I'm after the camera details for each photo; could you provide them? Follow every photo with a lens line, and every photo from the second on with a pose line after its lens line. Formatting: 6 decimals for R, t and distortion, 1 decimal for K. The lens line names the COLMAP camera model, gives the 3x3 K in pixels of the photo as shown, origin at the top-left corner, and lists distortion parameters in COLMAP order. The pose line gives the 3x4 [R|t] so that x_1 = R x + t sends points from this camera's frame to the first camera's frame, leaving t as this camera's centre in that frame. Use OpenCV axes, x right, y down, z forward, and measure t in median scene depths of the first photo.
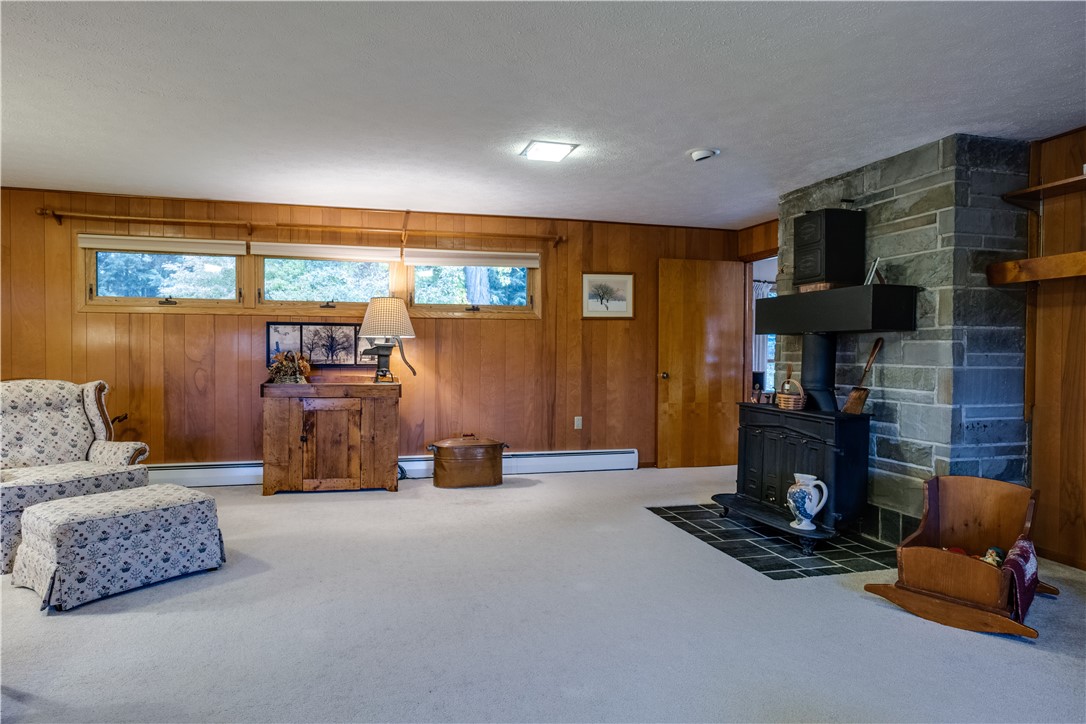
lens RADIAL K [[629.7, 0, 543.1], [0, 629.7, 358.3], [0, 0, 1]] dist [-0.012523, 0.001001]
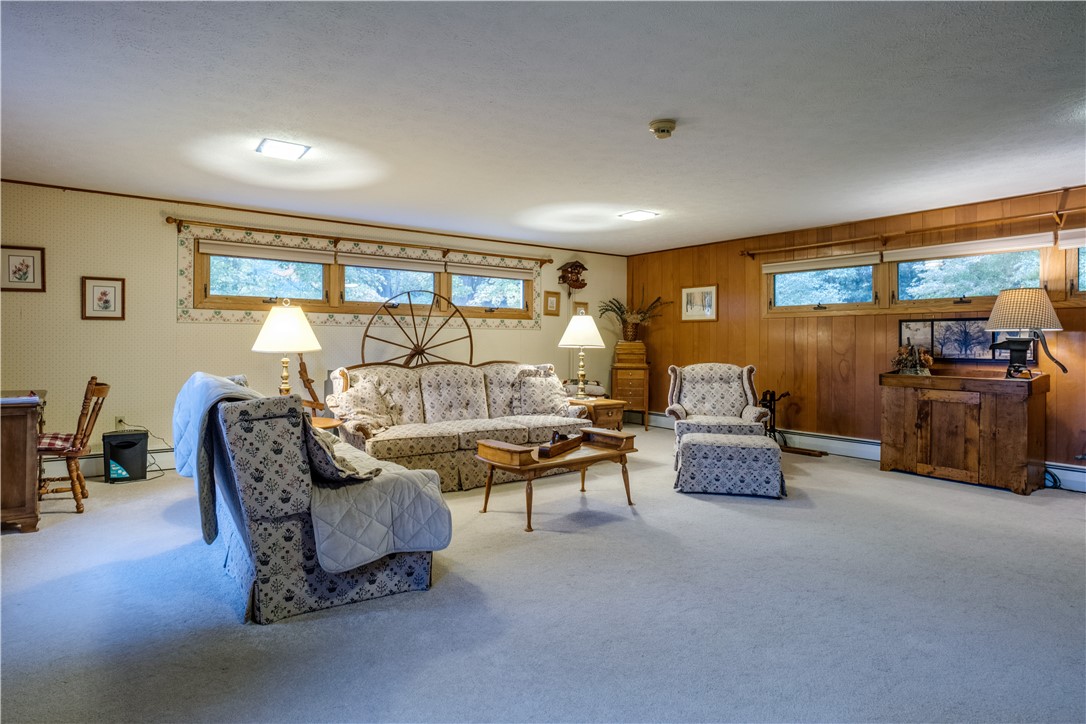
lens RADIAL K [[601.3, 0, 523.3], [0, 601.3, 336.5], [0, 0, 1]] dist [-0.028221, 0.005782]
pose [[0.378626, -0.016028, -0.925411, 0.309292], [-0.013985, 0.999637, -0.023035, 0.006543], [0.925444, 0.021664, 0.378264, -0.027979]]
